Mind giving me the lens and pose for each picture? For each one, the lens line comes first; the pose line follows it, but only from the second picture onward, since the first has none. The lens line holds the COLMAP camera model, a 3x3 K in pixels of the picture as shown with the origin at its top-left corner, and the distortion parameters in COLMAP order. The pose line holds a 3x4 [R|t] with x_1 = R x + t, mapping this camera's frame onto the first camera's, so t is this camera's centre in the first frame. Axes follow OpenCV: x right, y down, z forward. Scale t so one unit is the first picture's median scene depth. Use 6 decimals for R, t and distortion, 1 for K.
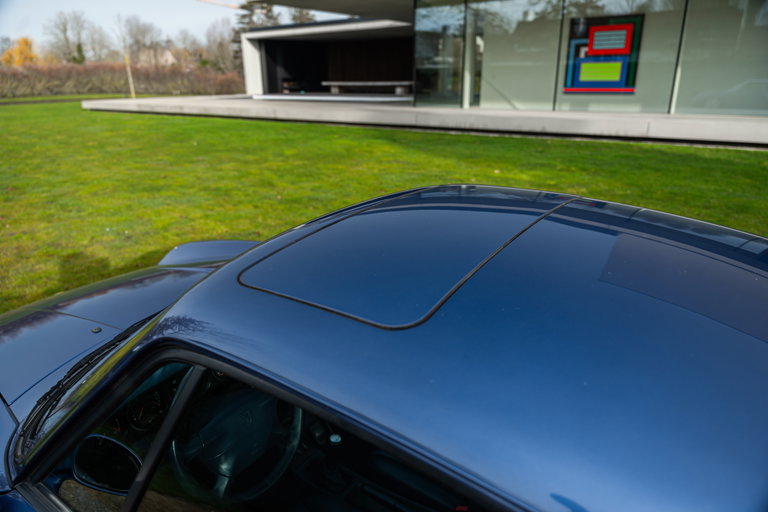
lens RADIAL K [[495.5, 0, 384.0], [0, 495.5, 256.0], [0, 0, 1]] dist [-0.007331, -0.007280]
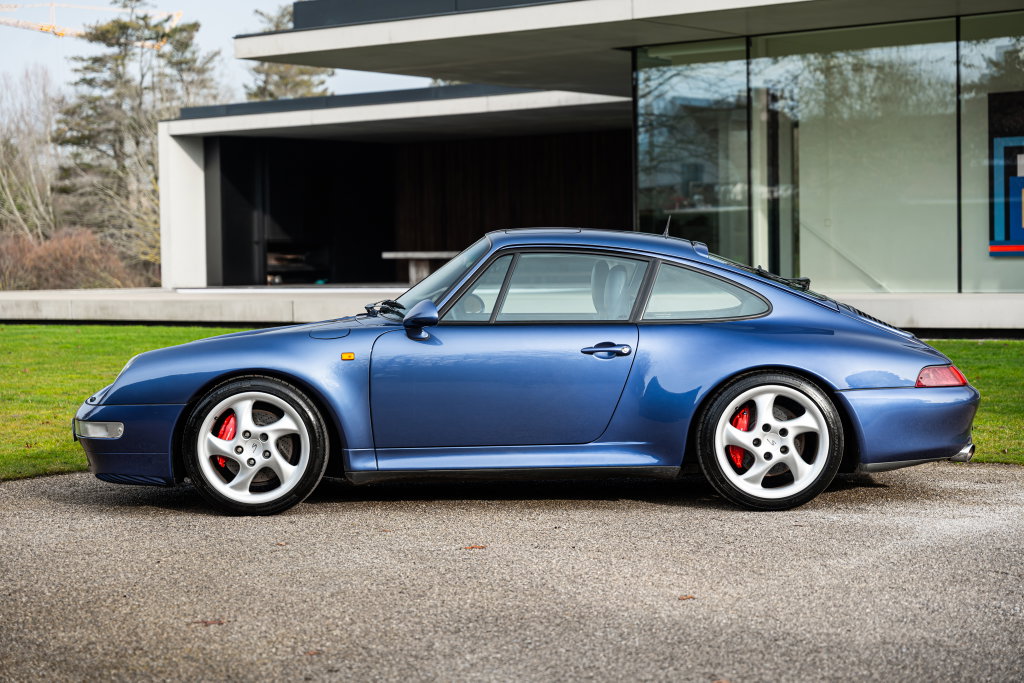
lens RADIAL K [[1936.4, 0, 512.0], [0, 1936.4, 341.5], [0, 0, 1]] dist [0.023886, -0.060860]
pose [[0.999644, -0.004325, -0.026319, 0.000271], [-0.003724, 0.954463, -0.298305, 0.198750], [0.026411, 0.298297, 0.954108, -0.479400]]
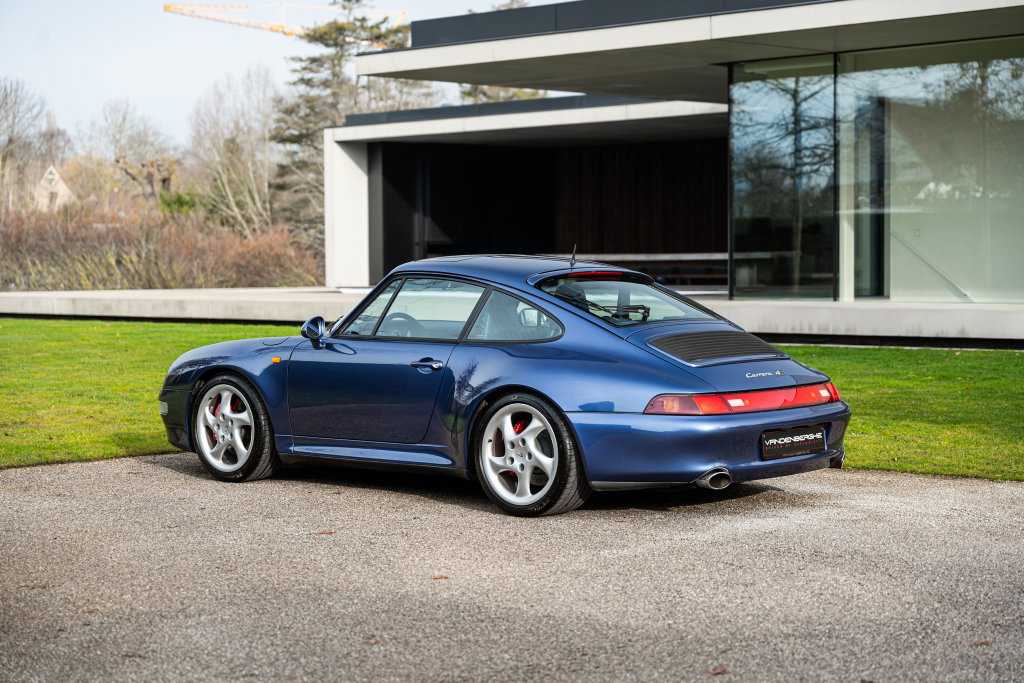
lens RADIAL K [[1936.4, 0, 512.0], [0, 1936.4, 341.5], [0, 0, 1]] dist [0.023886, -0.060860]
pose [[0.989405, 0.007625, -0.144978, 0.110756], [-0.050206, 0.954976, -0.292403, 0.212751], [0.136221, 0.296584, 0.945242, -0.546383]]
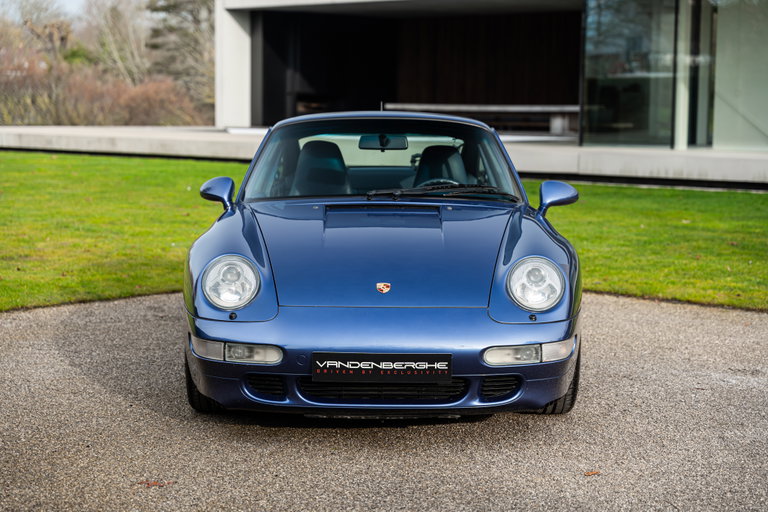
lens RADIAL K [[1452.3, 0, 384.0], [0, 1452.3, 256.0], [0, 0, 1]] dist [0.023886, -0.060860]
pose [[0.994758, 0.030051, -0.097738, 0.009436], [-0.052522, 0.970276, -0.236234, 0.162274], [0.087734, 0.240129, 0.966768, -0.412387]]
